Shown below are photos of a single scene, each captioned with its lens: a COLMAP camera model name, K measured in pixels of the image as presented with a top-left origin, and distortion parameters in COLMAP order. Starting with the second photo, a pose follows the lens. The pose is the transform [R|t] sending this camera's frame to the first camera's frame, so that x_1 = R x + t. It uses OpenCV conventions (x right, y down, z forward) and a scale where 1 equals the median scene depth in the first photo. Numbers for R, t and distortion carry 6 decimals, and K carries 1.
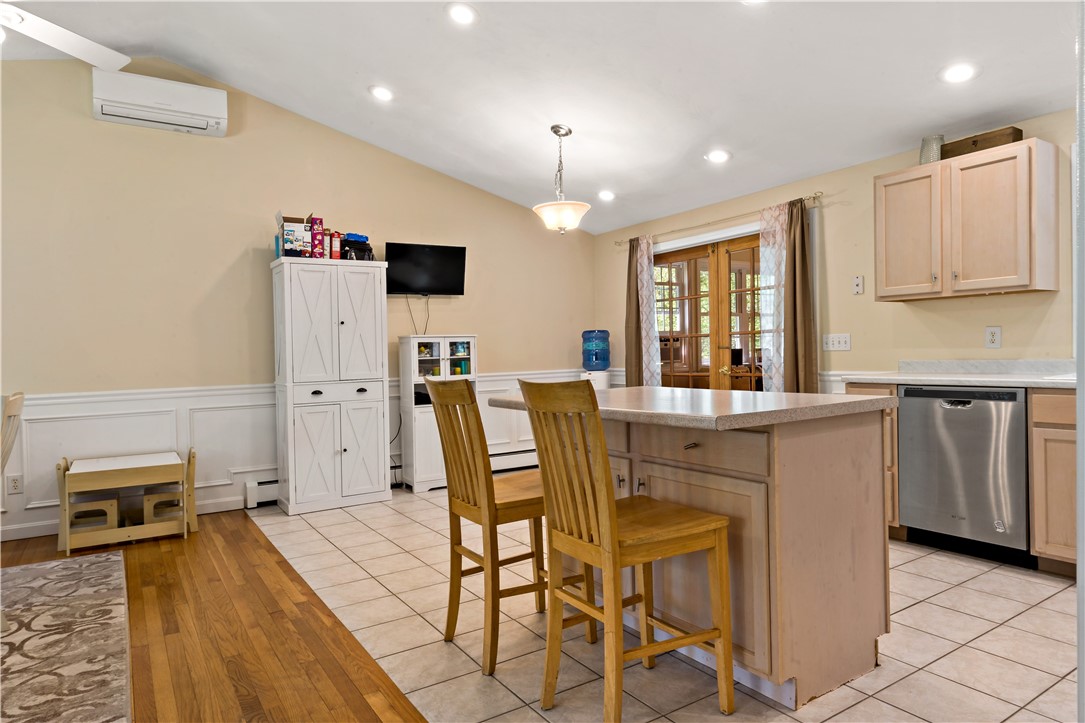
lens RADIAL K [[659.3, 0, 541.1], [0, 659.3, 356.1], [0, 0, 1]] dist [0.003371, -0.000230]
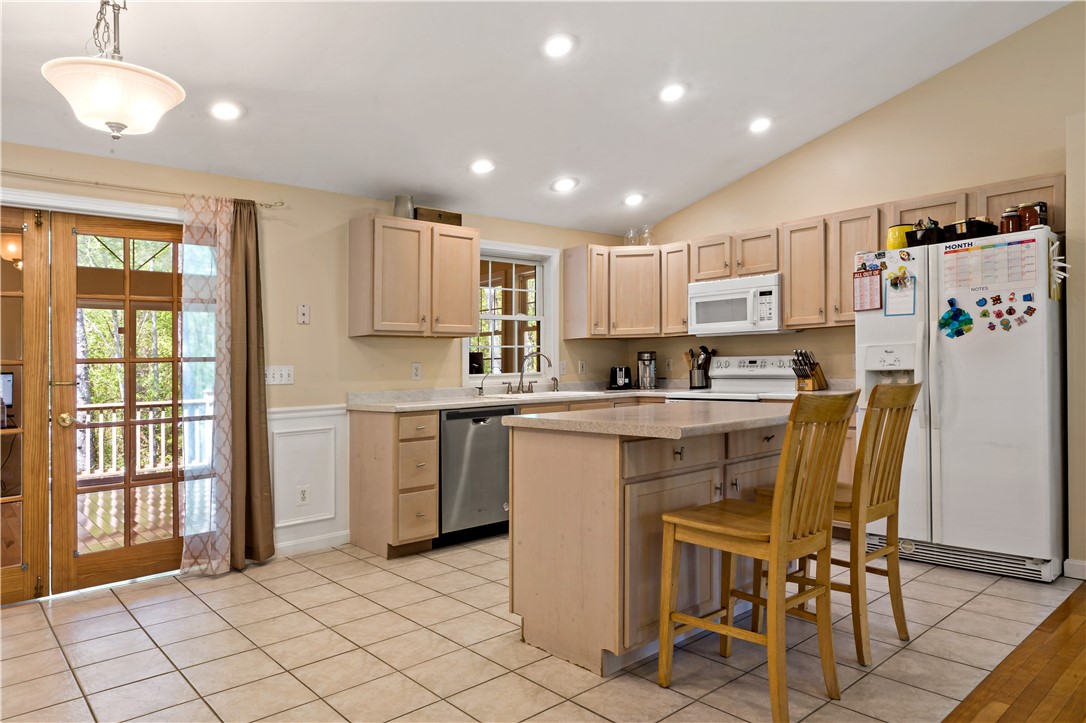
lens RADIAL K [[684.2, 0, 541.8], [0, 684.2, 369.5], [0, 0, 1]] dist [0.010779, 0.007952]
pose [[-0.151171, 0.030809, 0.988027, -0.669738], [0.031623, 0.999153, -0.026318, 0.009394], [-0.988002, 0.027266, -0.152017, 1.023362]]
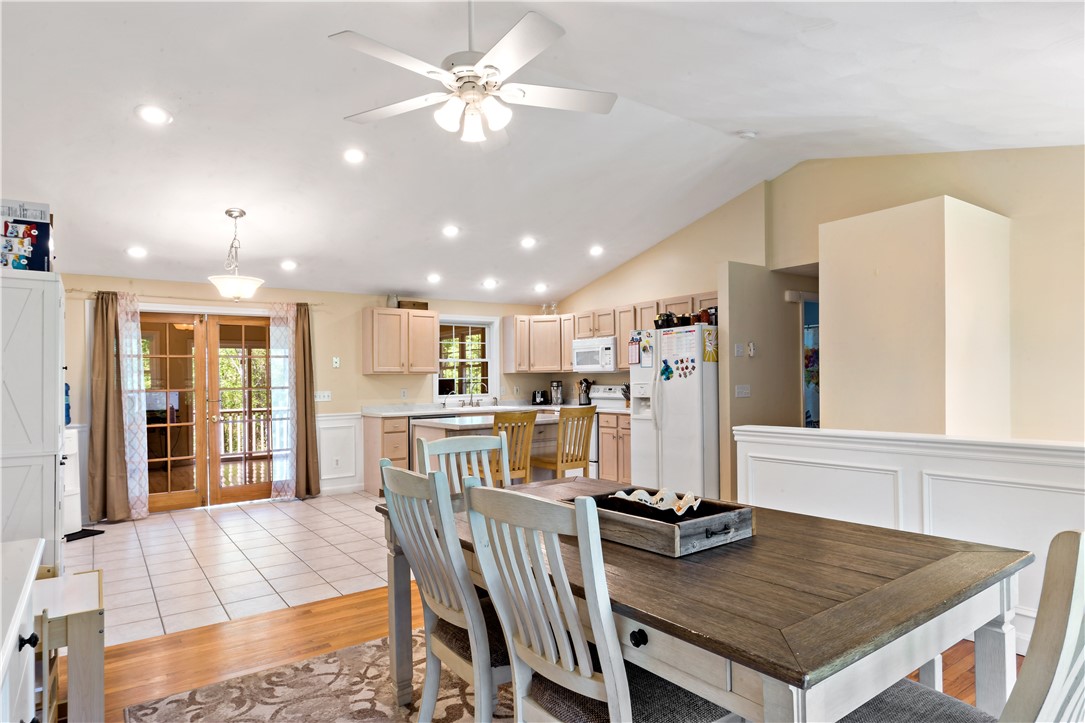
lens RADIAL K [[616.7, 0, 544.2], [0, 616.7, 402.0], [0, 0, 1]] dist [0.017772, -0.000863]
pose [[-0.053066, -0.003878, 0.998583, -1.434559], [0.022372, 0.999737, 0.005072, -0.002608], [-0.998340, 0.022609, -0.052965, 0.689850]]
